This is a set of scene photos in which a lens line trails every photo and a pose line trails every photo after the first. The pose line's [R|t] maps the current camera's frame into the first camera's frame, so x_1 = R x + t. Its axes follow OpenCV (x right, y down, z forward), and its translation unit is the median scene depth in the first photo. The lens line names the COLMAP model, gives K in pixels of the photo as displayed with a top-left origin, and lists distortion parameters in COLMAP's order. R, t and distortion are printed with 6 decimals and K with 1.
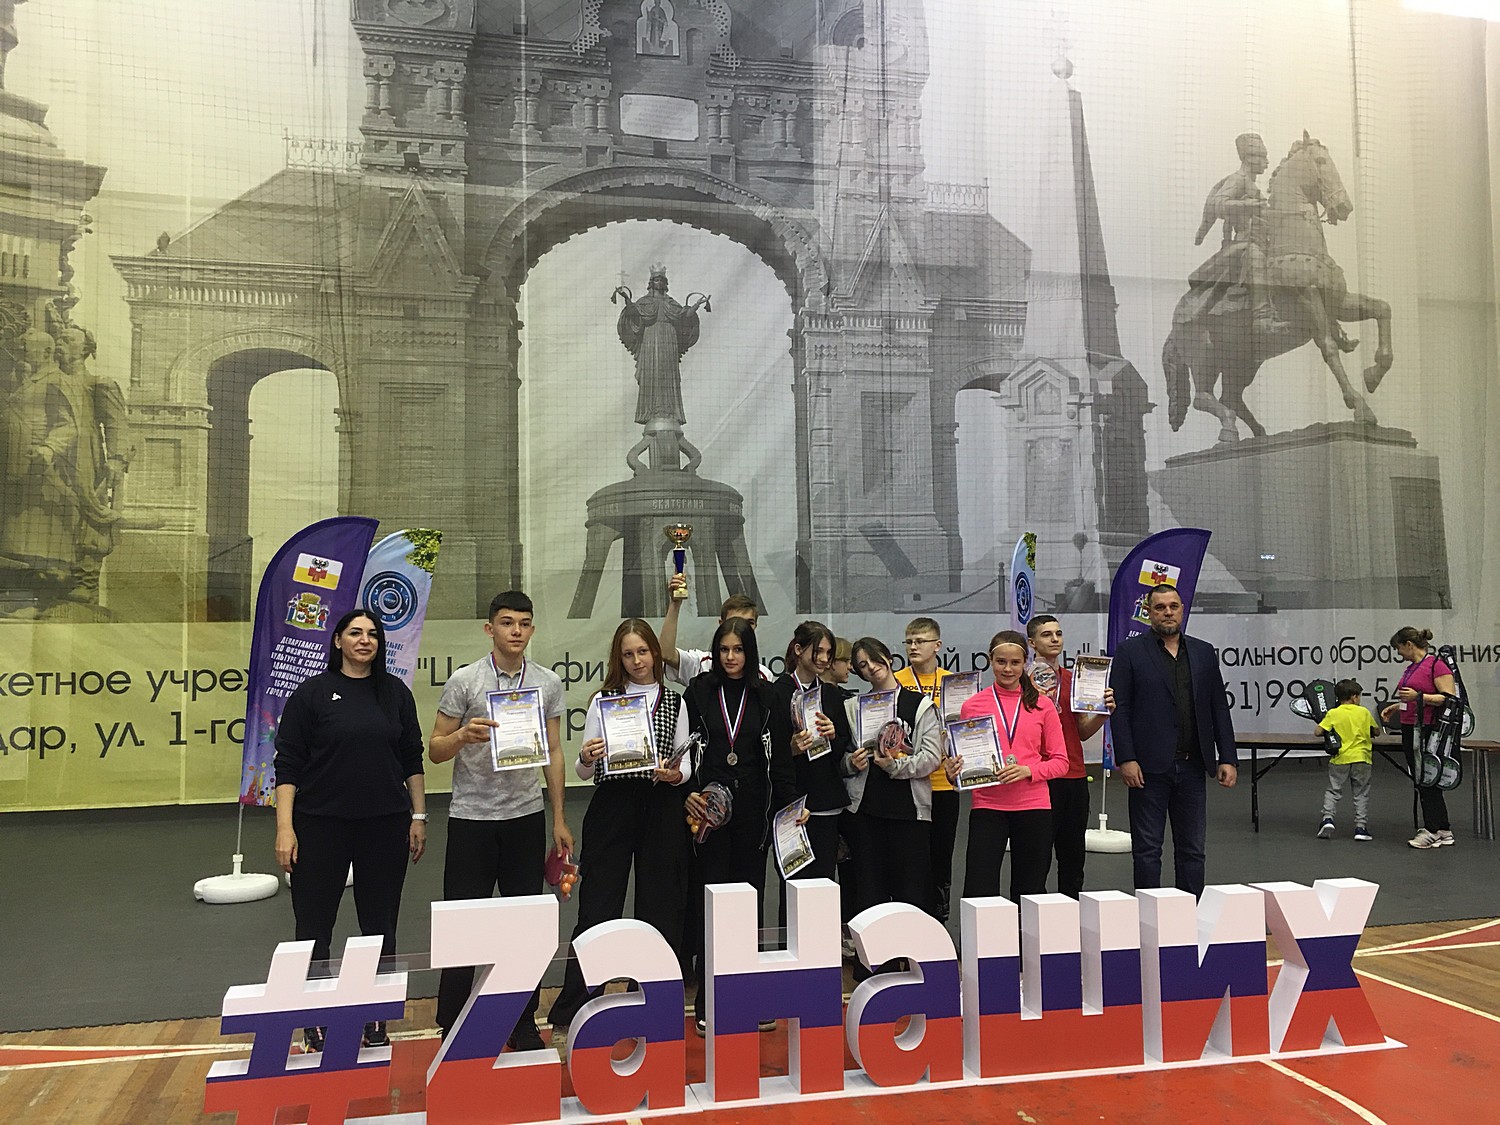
lens RADIAL K [[1266.1, 0, 750.0], [0, 1266.1, 562.5], [0, 0, 1]] dist [0.092529, -0.128564]
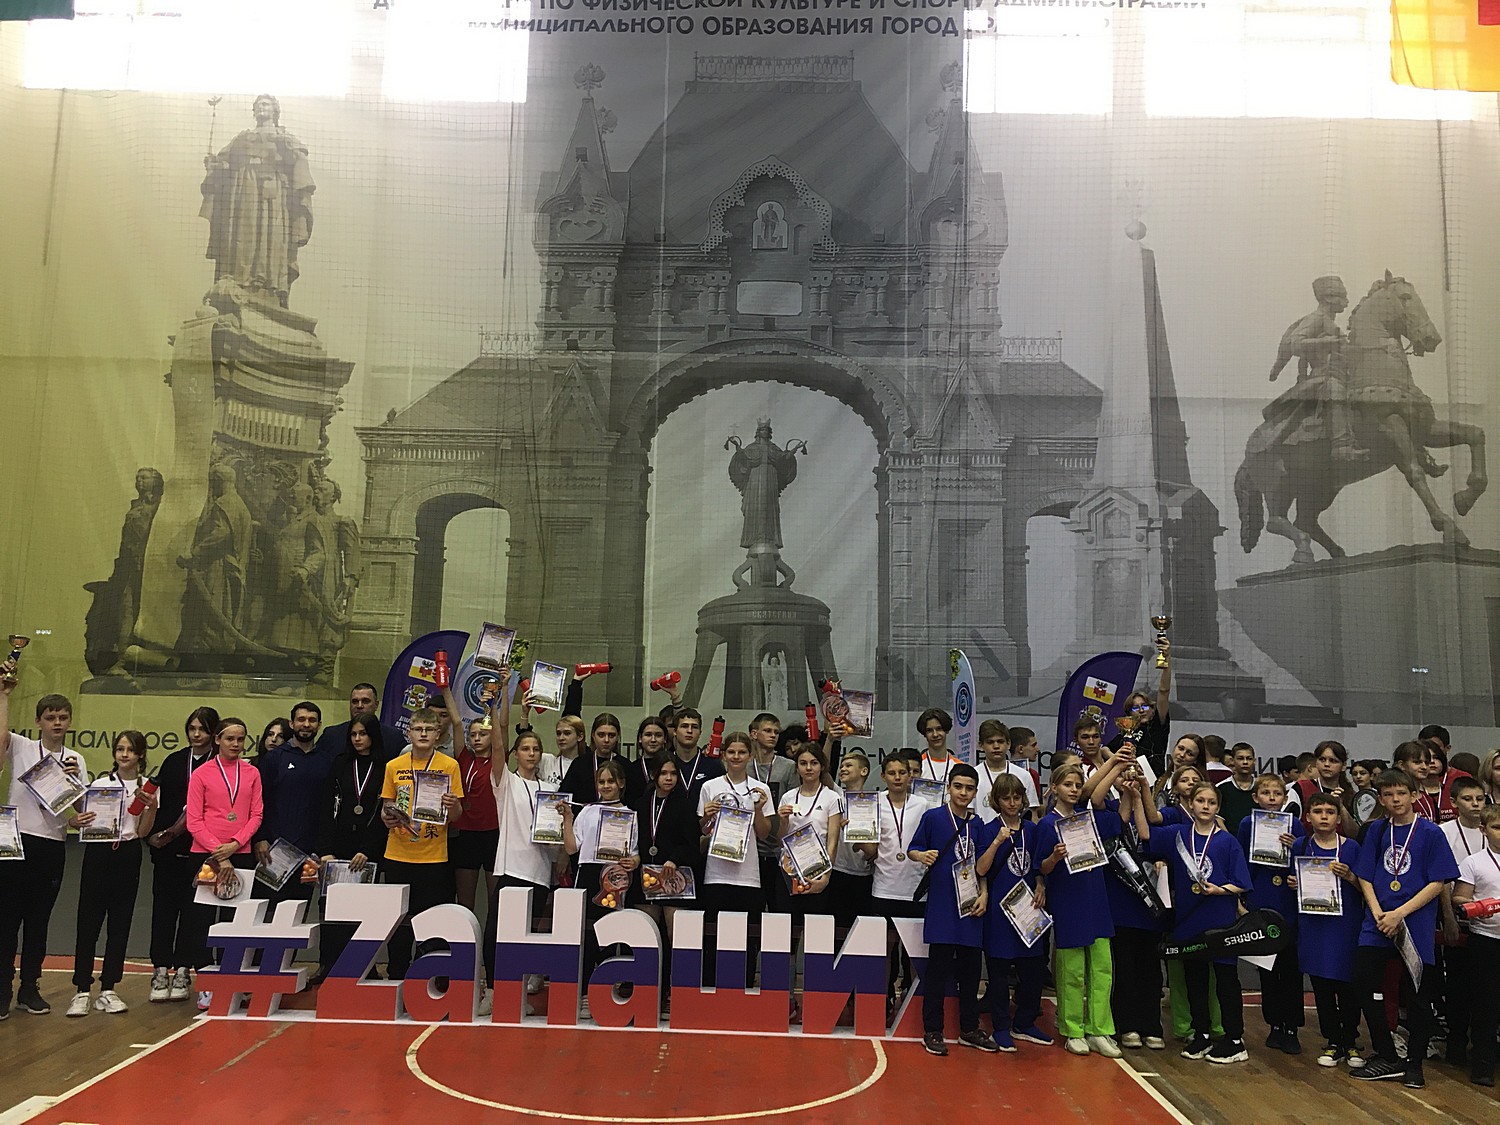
lens RADIAL K [[1266.1, 0, 750.0], [0, 1266.1, 562.5], [0, 0, 1]] dist [0.092529, -0.128564]
pose [[0.966621, 0.004601, -0.256170, 0.222322], [-0.022088, 0.997613, -0.065427, -0.016119], [0.255258, 0.068901, 0.964415, -0.158589]]
